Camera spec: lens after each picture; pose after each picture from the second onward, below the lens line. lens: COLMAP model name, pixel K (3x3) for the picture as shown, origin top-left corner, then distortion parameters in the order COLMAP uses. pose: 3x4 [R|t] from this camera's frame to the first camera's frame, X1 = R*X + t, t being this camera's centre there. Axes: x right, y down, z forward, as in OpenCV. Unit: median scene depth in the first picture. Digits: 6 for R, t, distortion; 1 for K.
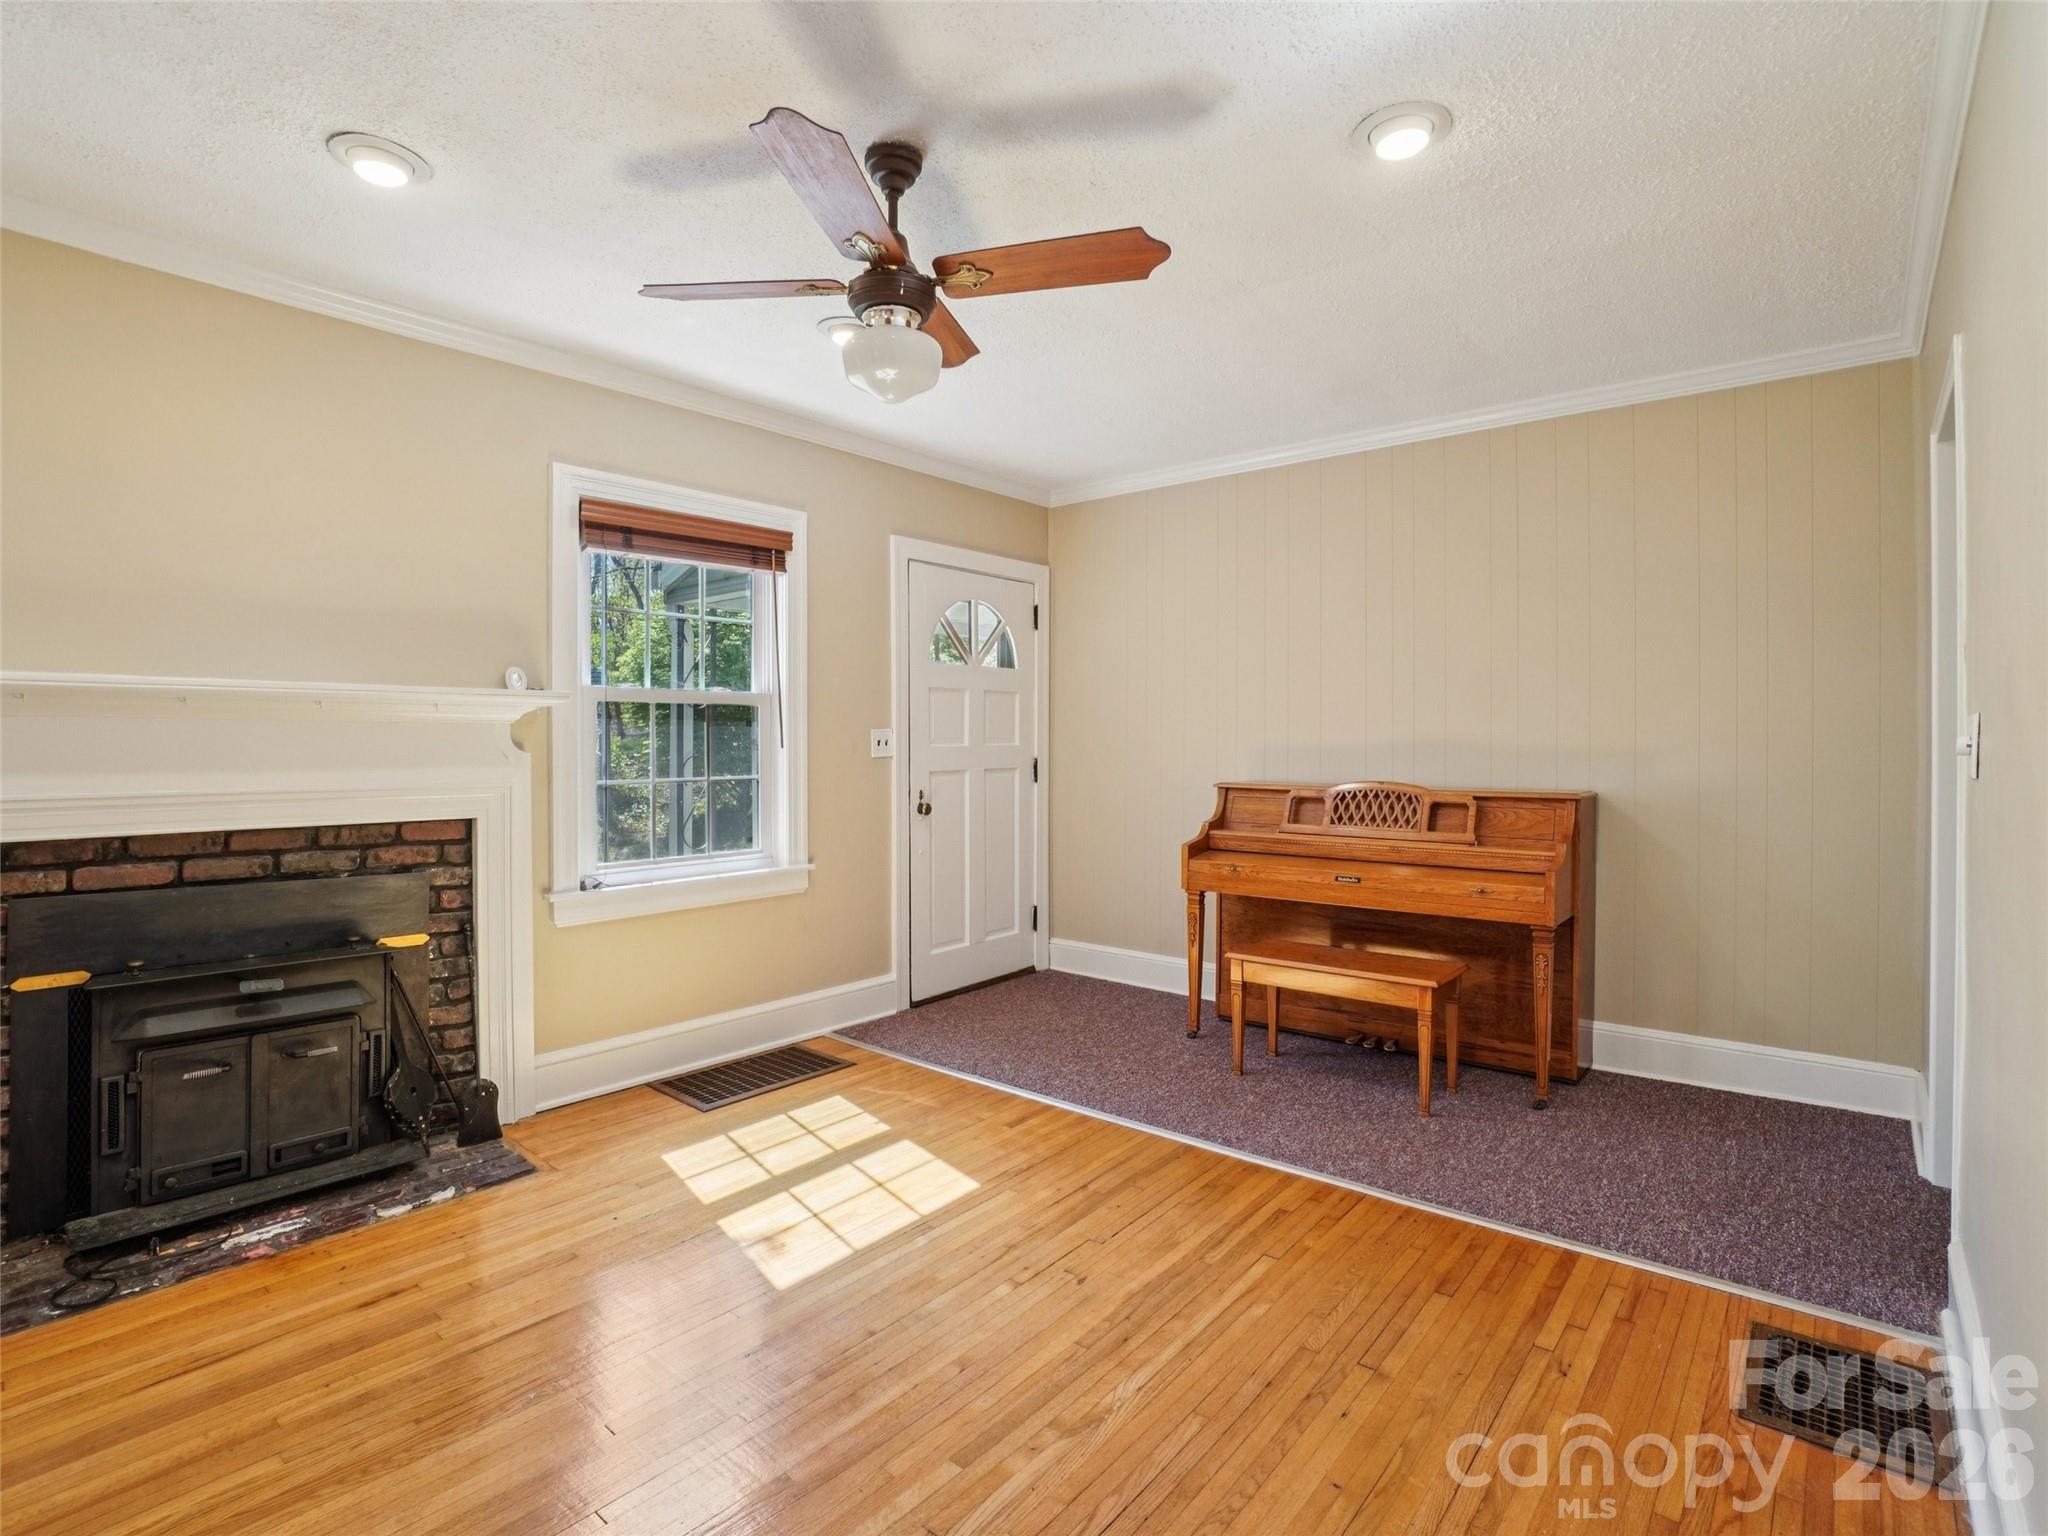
lens RADIAL K [[1019.9, 0, 1021.8], [0, 1019.9, 736.5], [0, 0, 1]] dist [-0.046980, 0.005785]
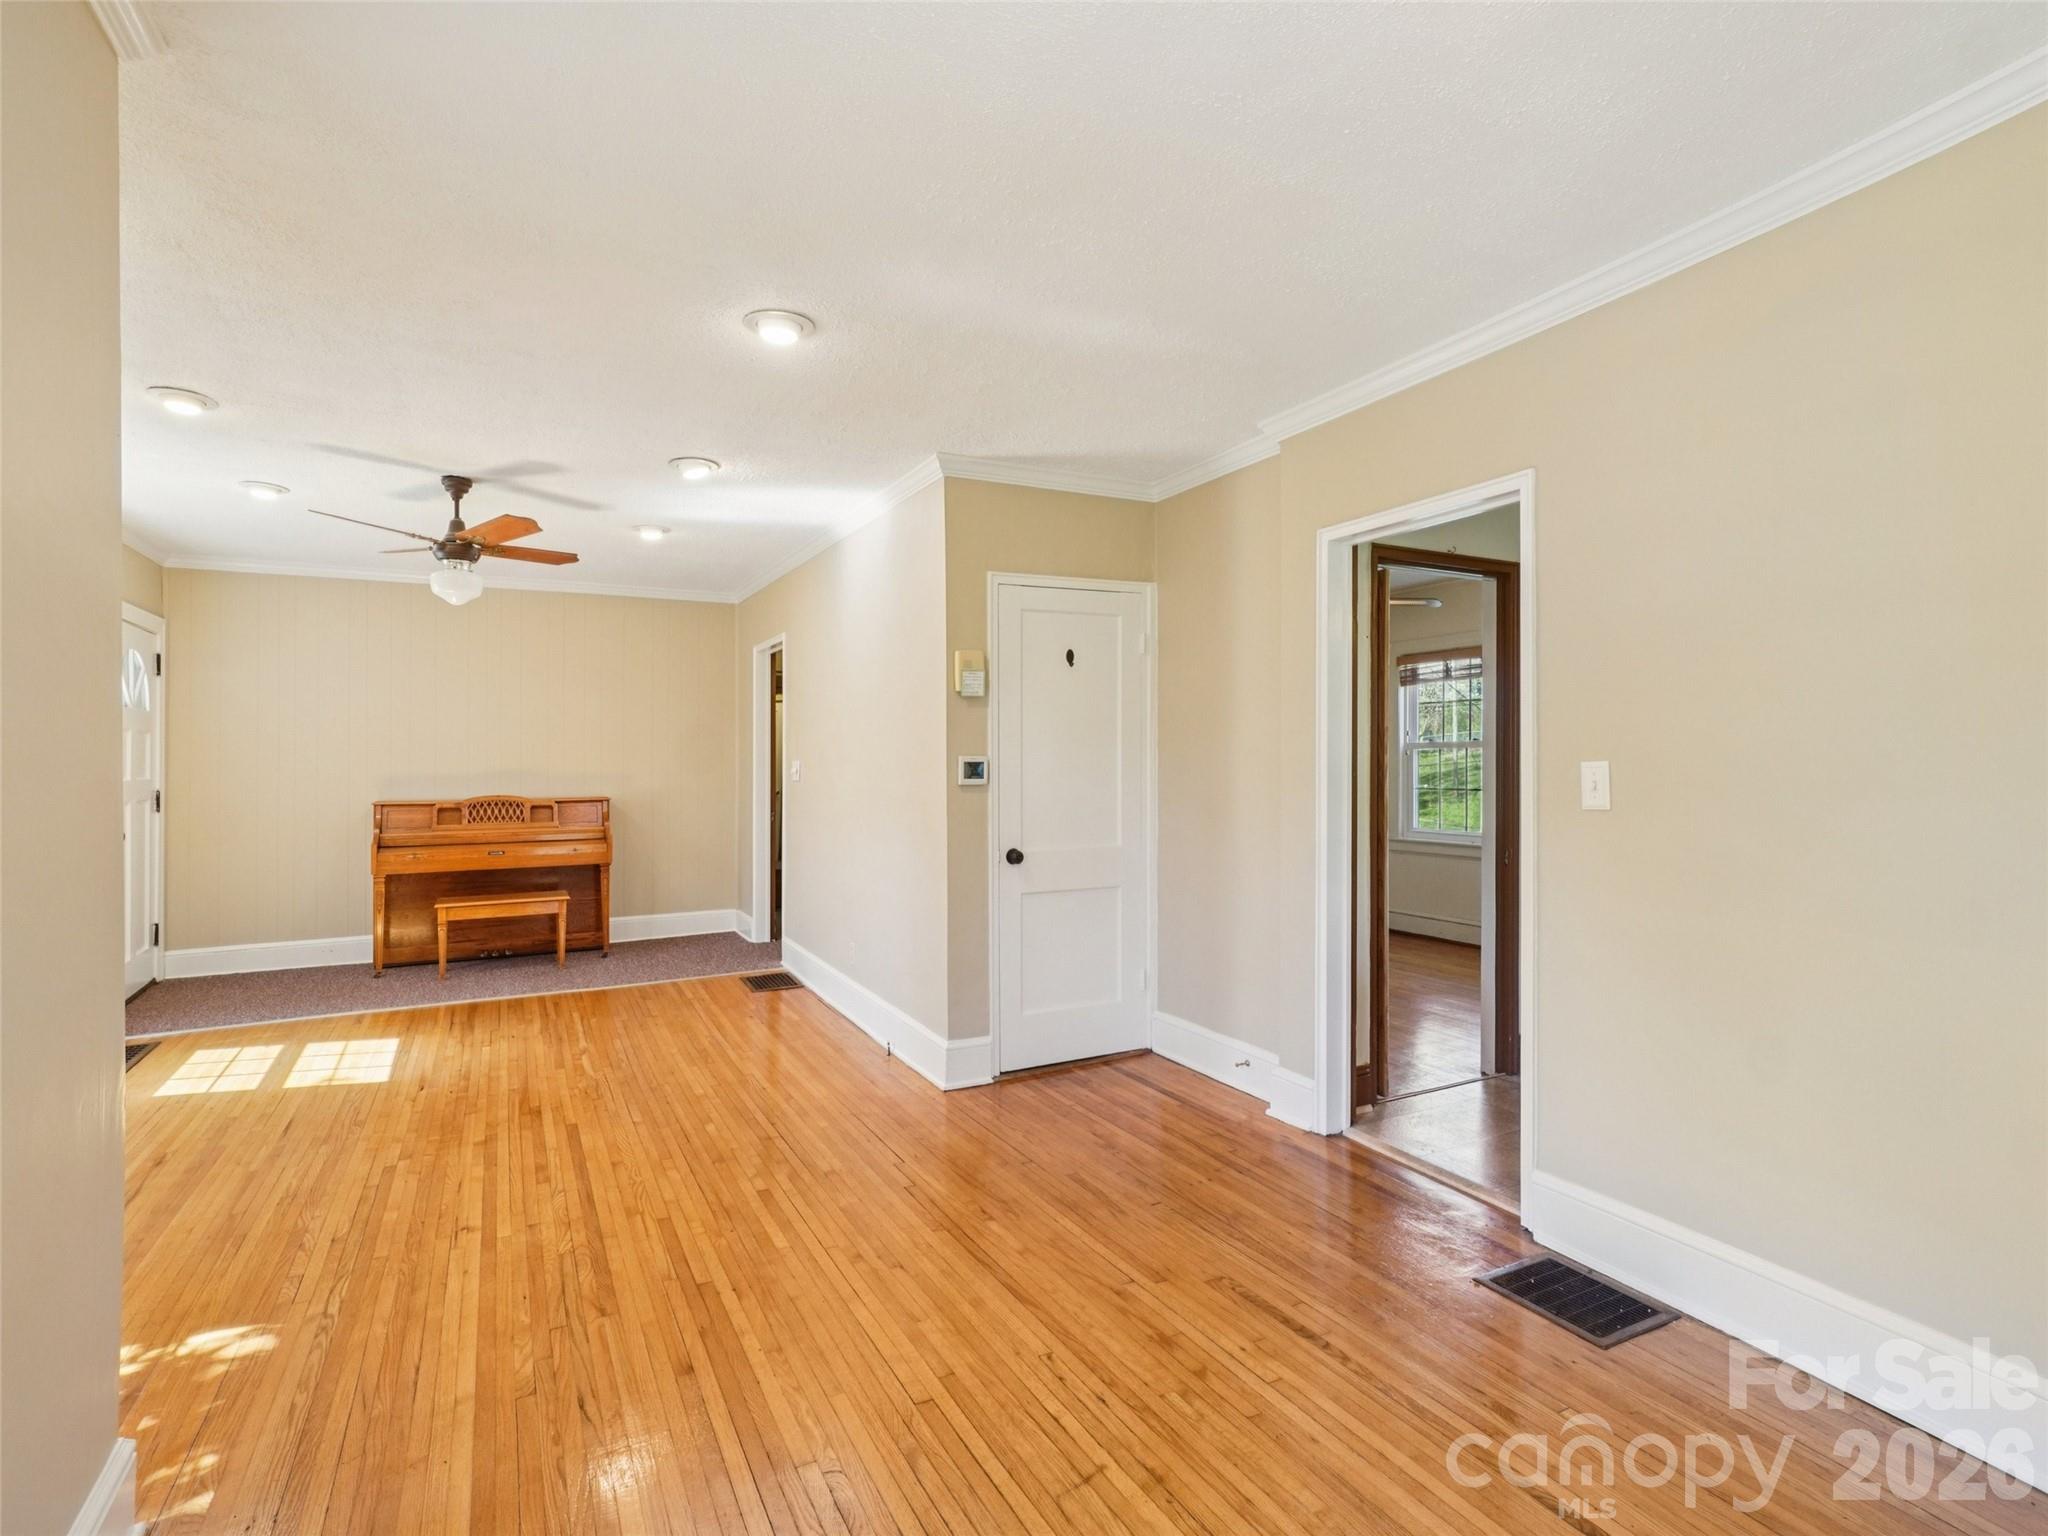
lens RADIAL K [[1019.9, 0, 1035.5], [0, 1019.9, 783.4], [0, 0, 1]] dist [-0.046980, 0.005785]
pose [[0.378728, -0.023212, 0.925217, -0.979365], [0.004998, 0.999722, 0.023036, -0.011266], [-0.925494, -0.004101, 0.378739, -0.521142]]
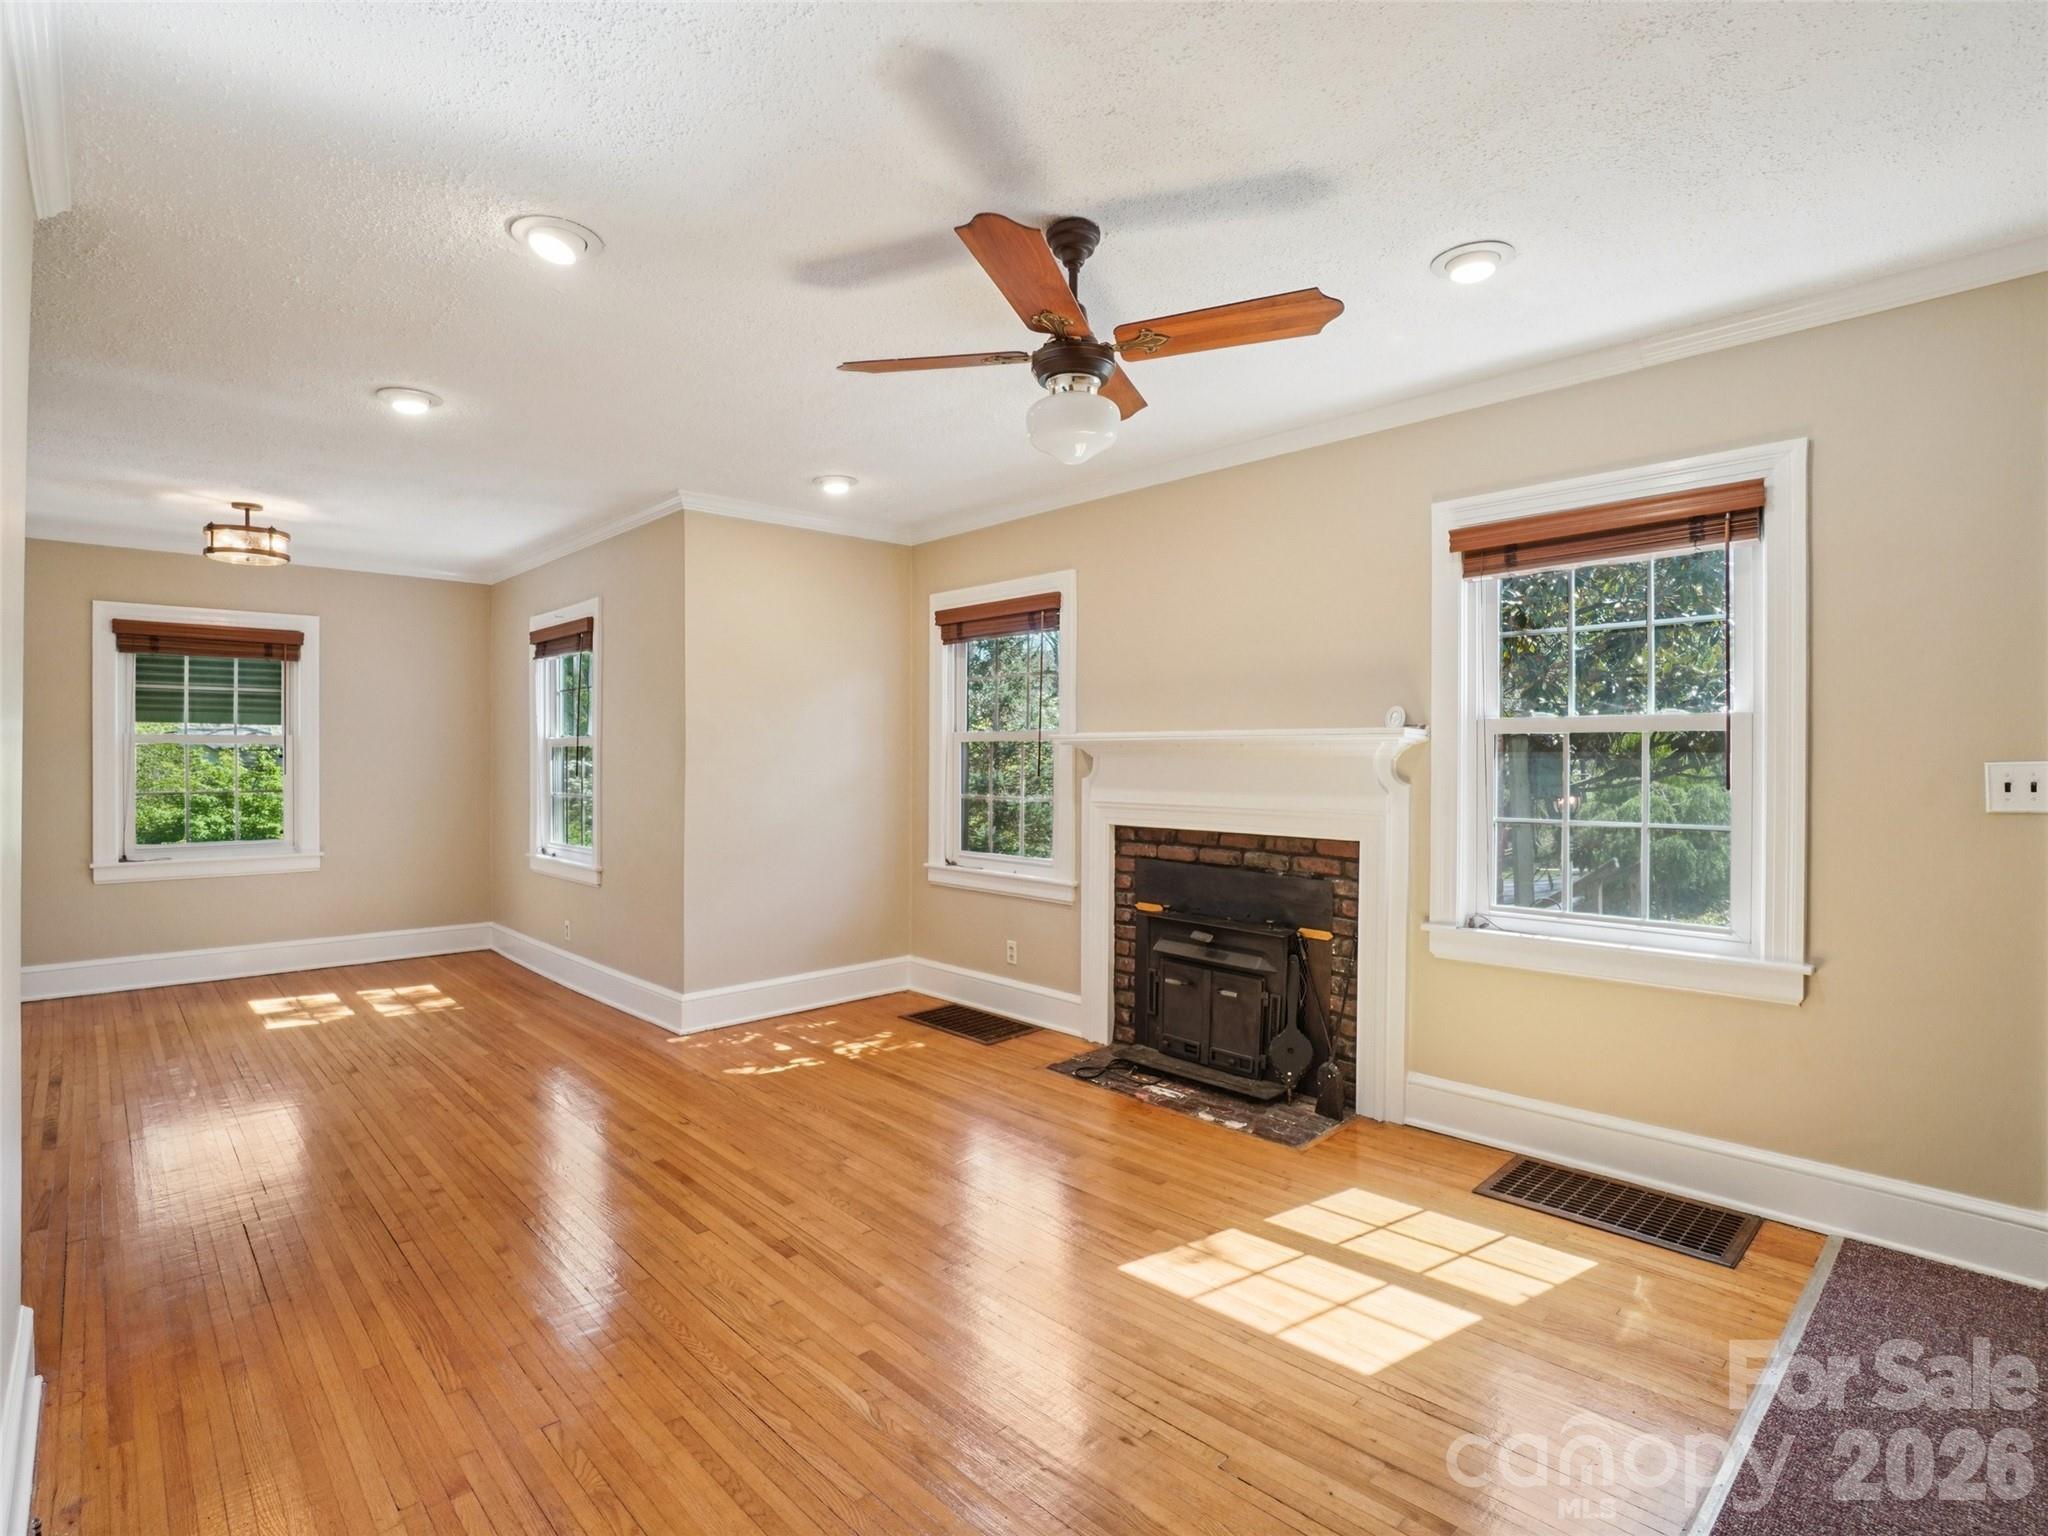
lens RADIAL K [[1019.9, 0, 1014.3], [0, 1019.9, 757.8], [0, 0, 1]] dist [-0.046980, 0.005785]
pose [[-0.118769, -0.002571, -0.992919, 0.600653], [-0.000019, 0.999997, -0.002587, -0.010186], [0.992922, -0.000288, -0.118768, 0.685802]]
